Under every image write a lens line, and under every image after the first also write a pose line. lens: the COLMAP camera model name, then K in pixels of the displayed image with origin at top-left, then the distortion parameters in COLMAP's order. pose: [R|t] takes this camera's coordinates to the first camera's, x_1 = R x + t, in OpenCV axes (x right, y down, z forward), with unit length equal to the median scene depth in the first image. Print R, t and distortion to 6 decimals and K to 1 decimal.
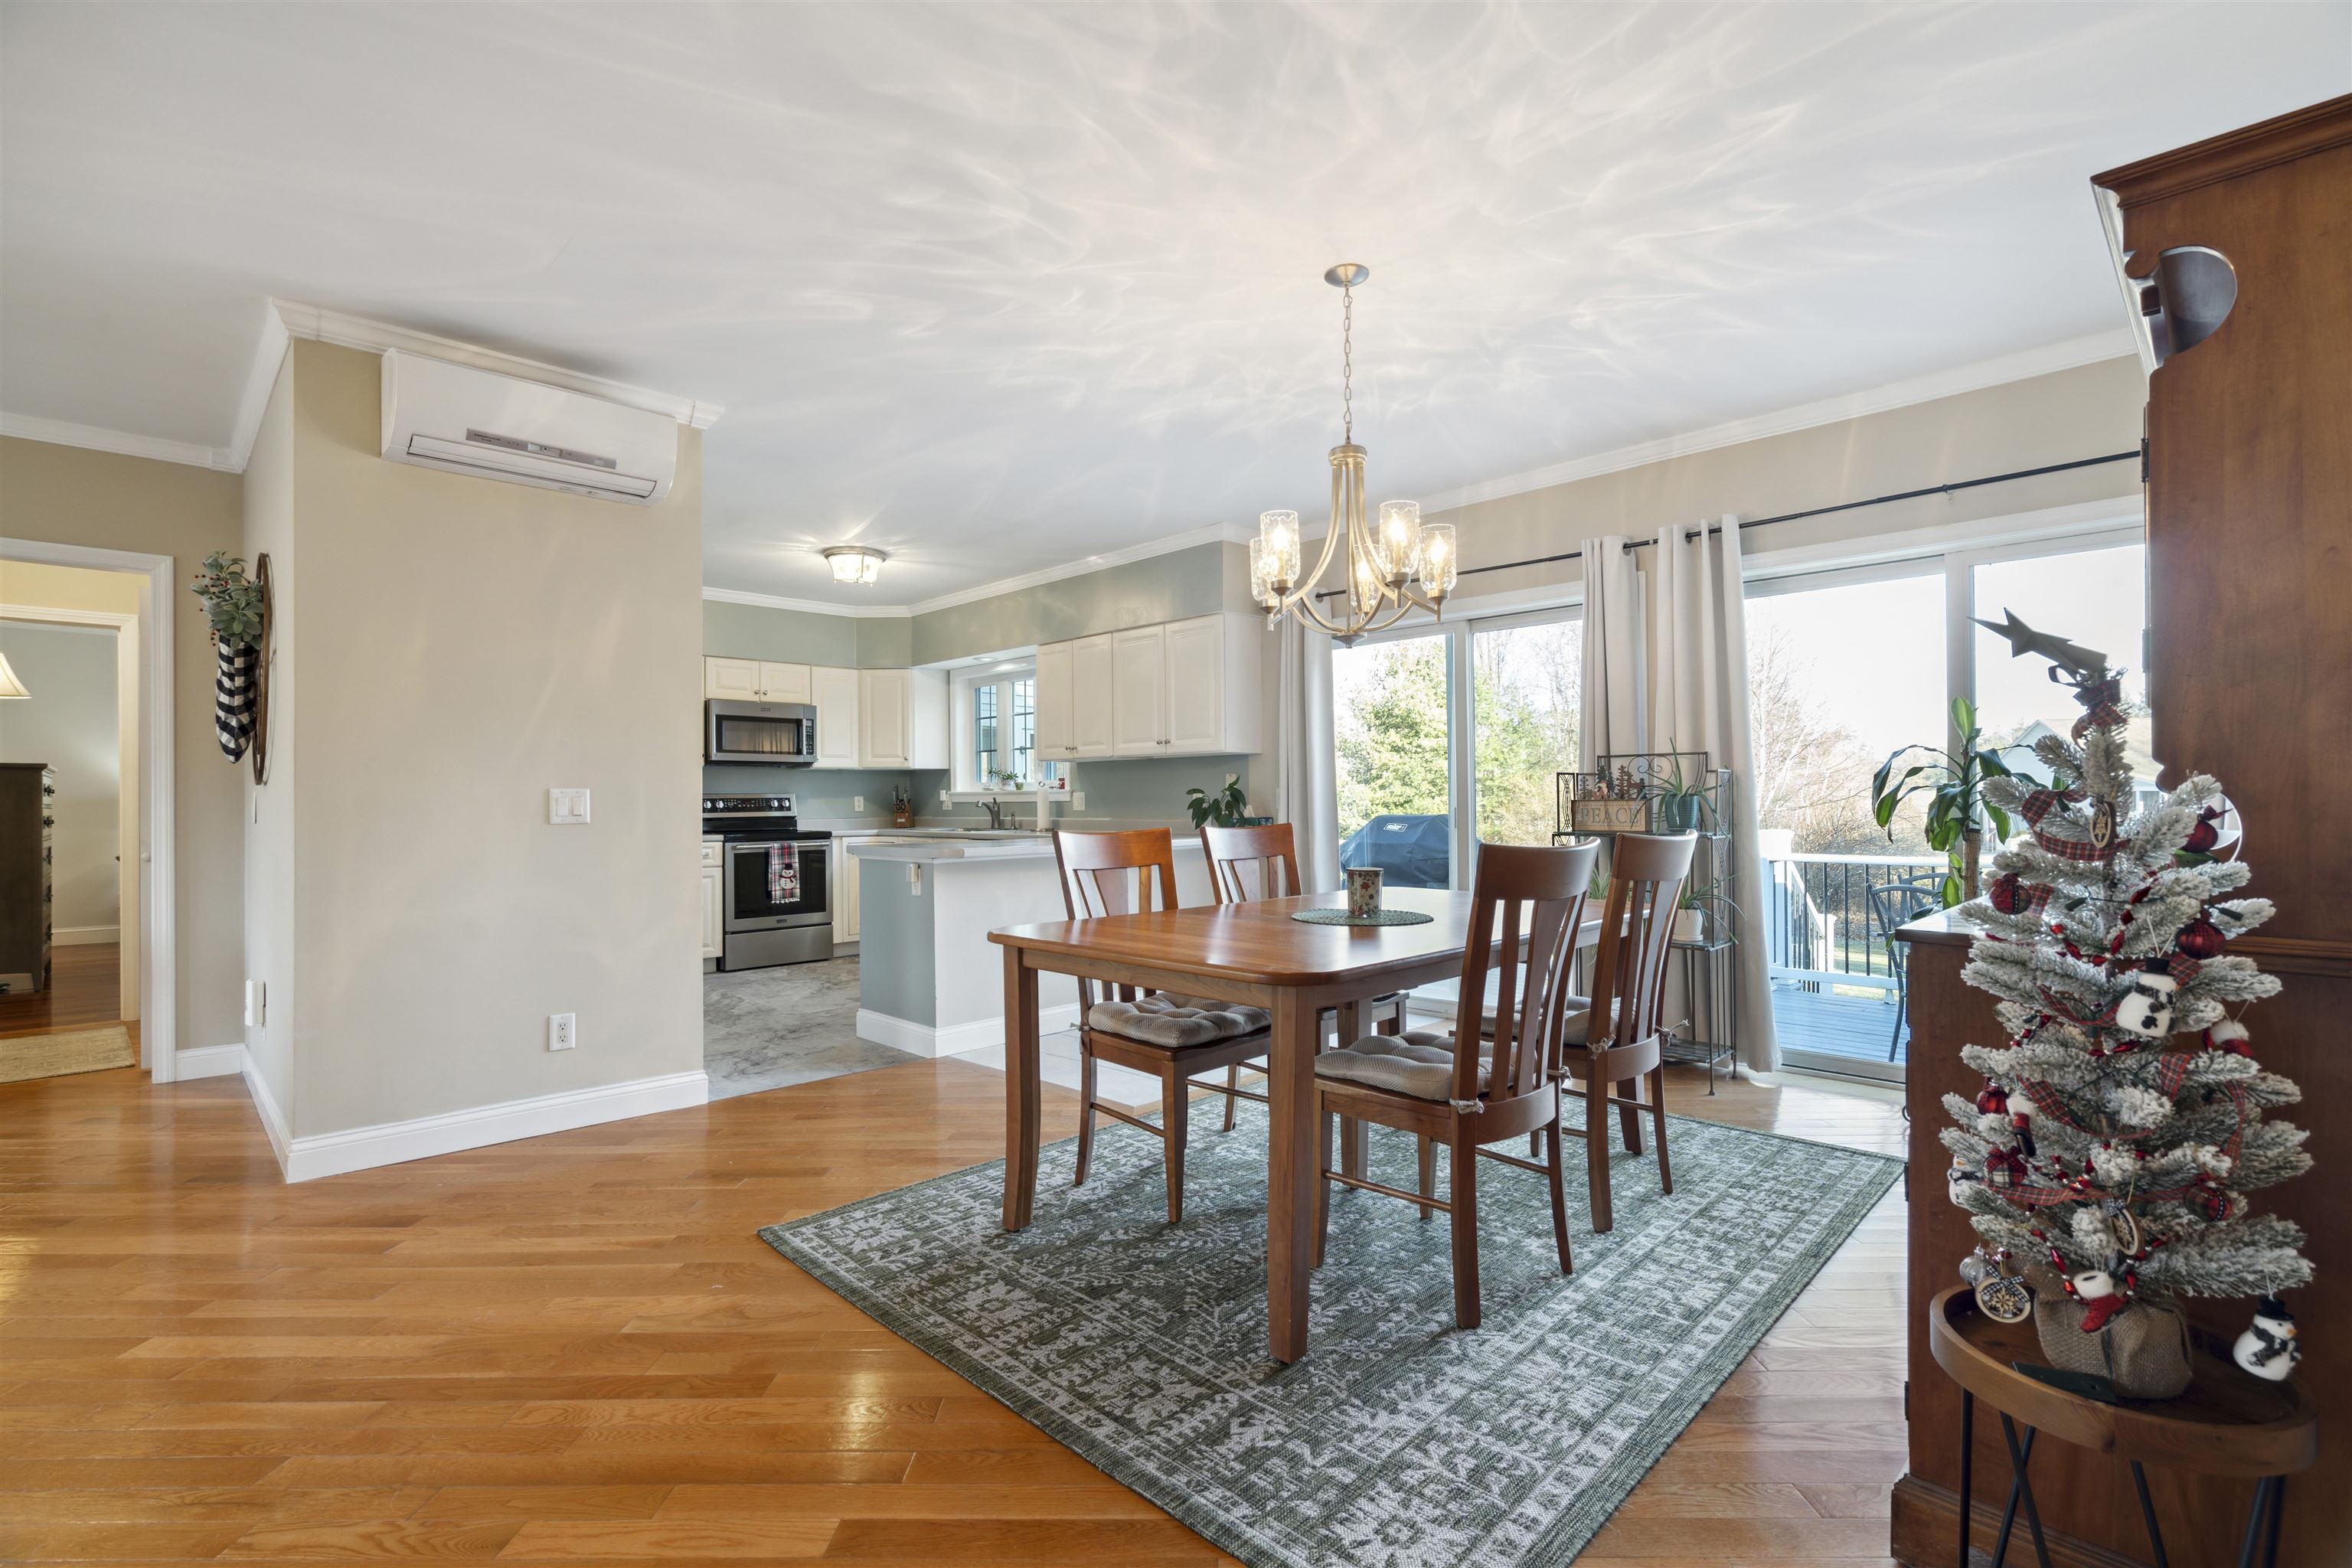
lens RADIAL K [[1070.2, 0, 1181.0], [0, 1070.2, 791.3], [0, 0, 1]] dist [-0.006065, 0.000593]
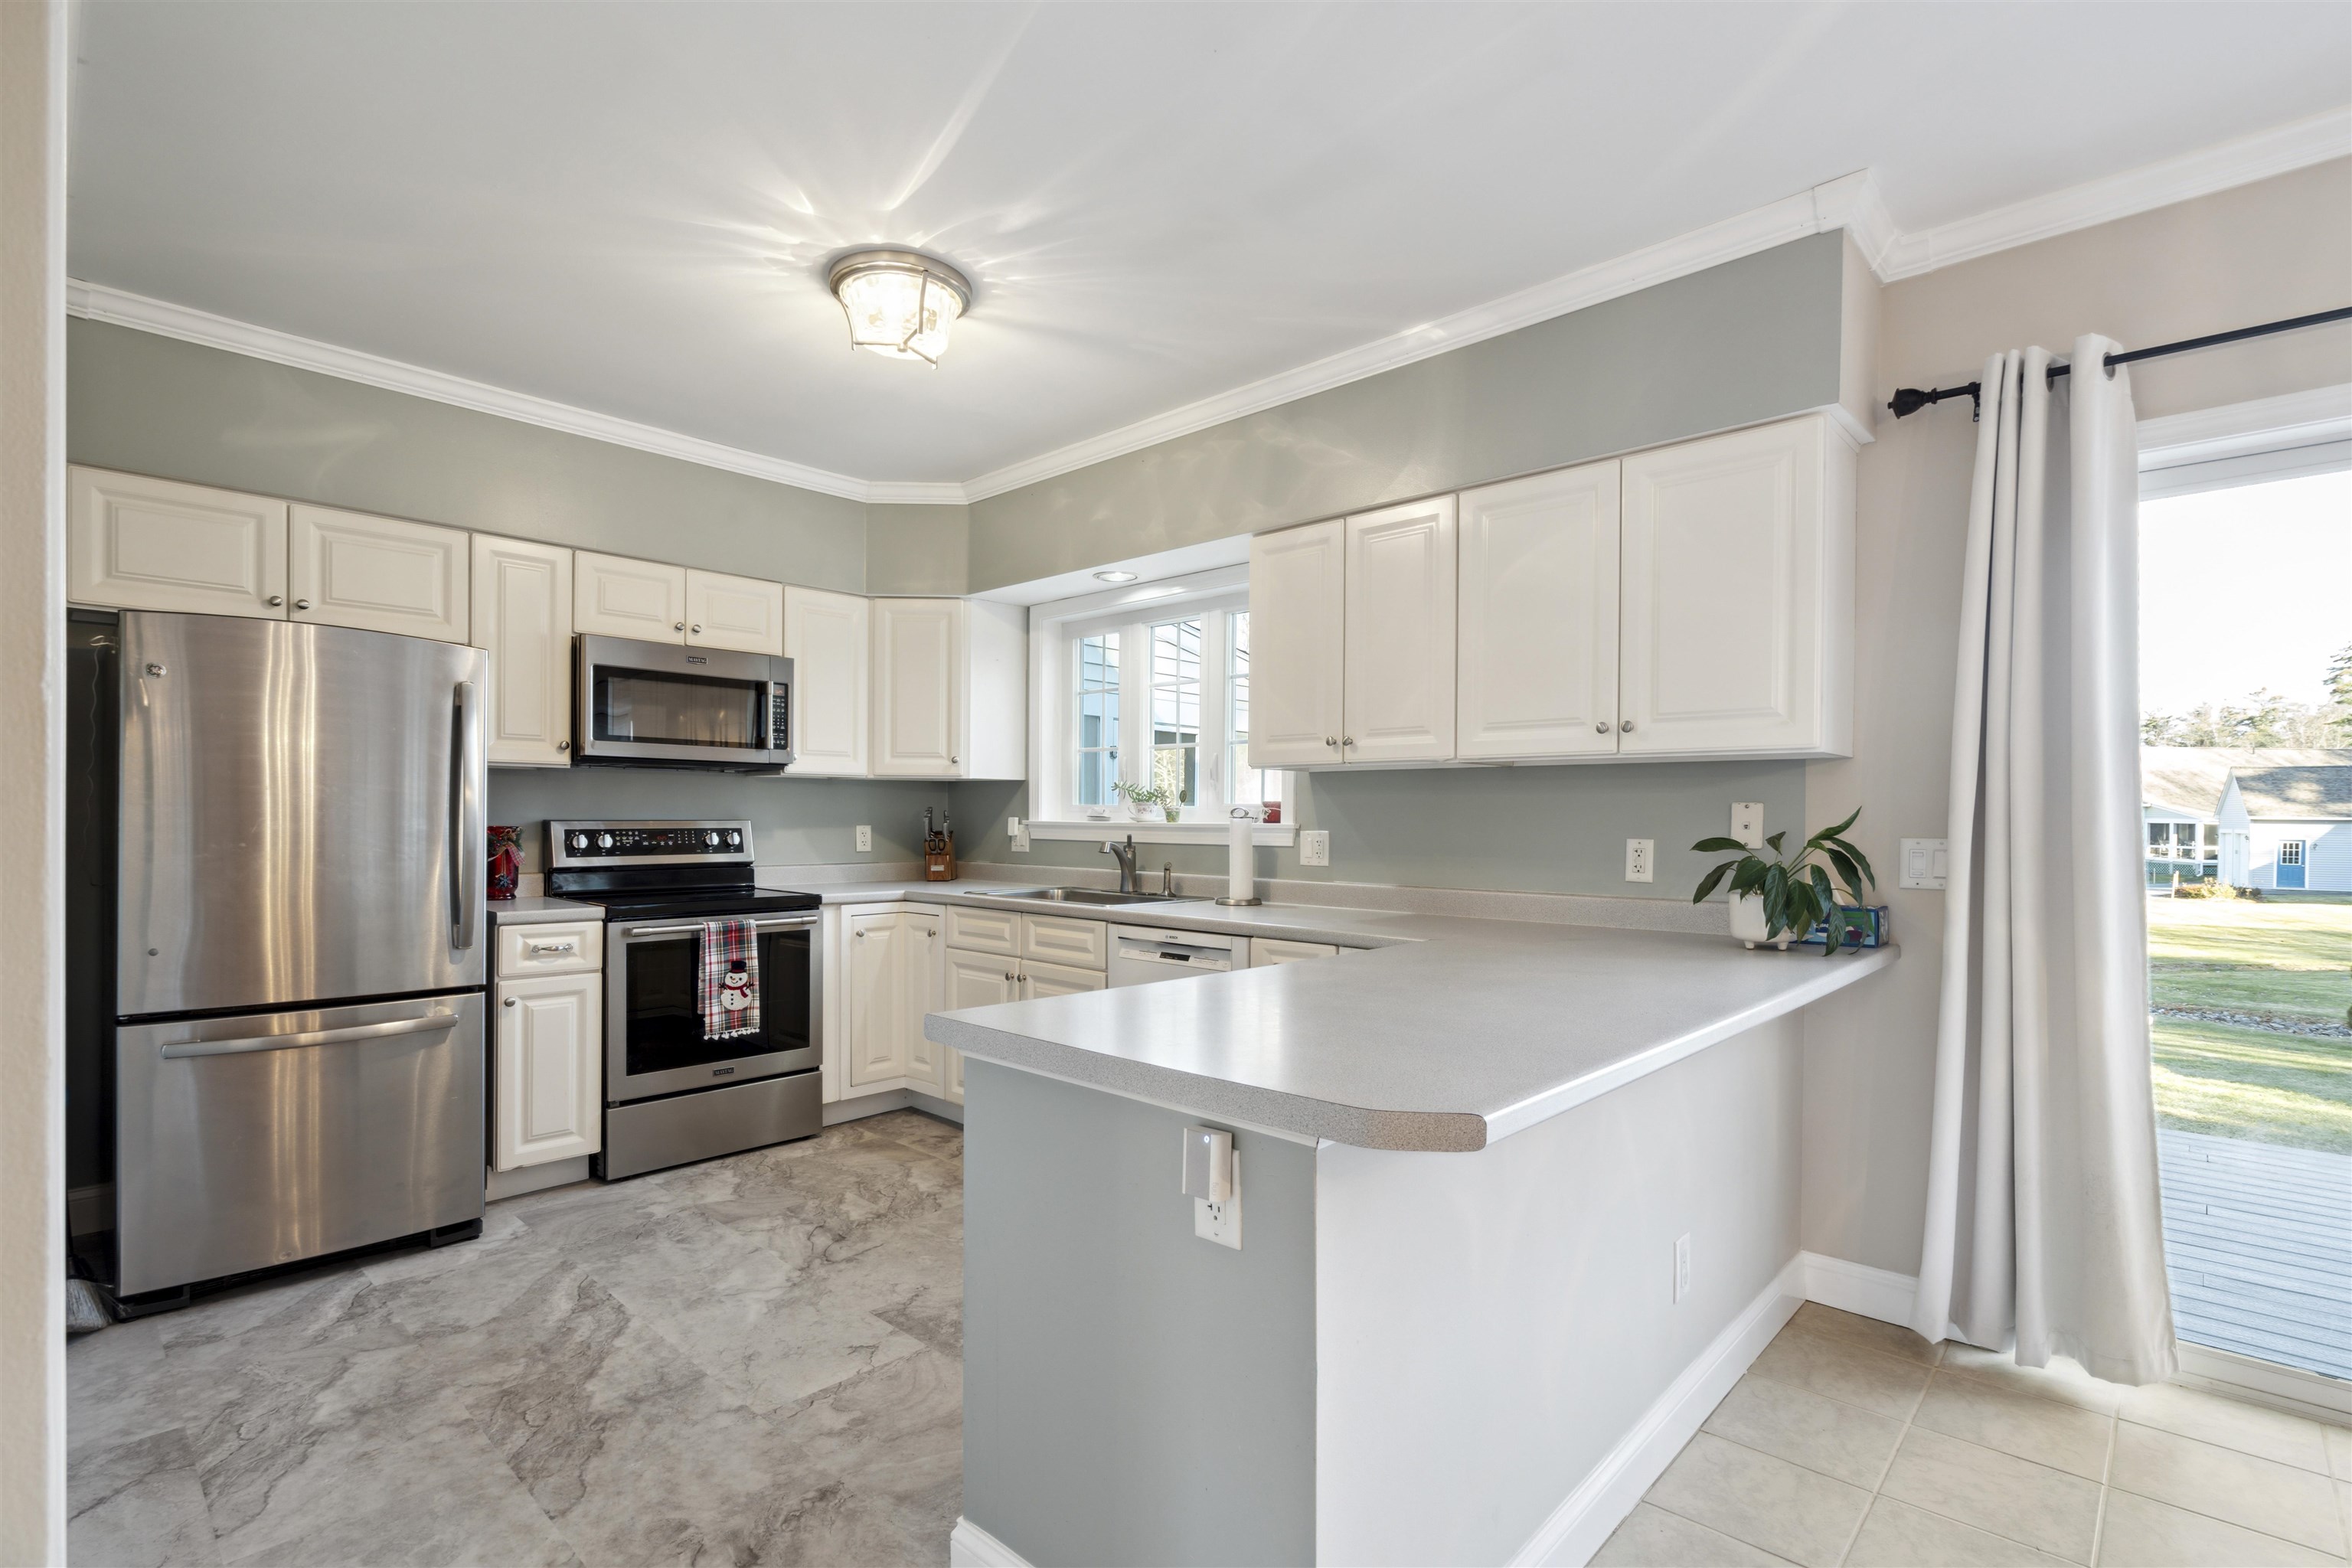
lens RADIAL K [[1070.2, 0, 1185.6], [0, 1070.2, 824.6], [0, 0, 1]] dist [-0.006065, 0.000593]
pose [[0.998823, 0.014995, 0.046125, -0.171822], [-0.015786, 0.999734, 0.016841, -0.009031], [-0.045861, -0.017549, 0.998794, 0.464274]]
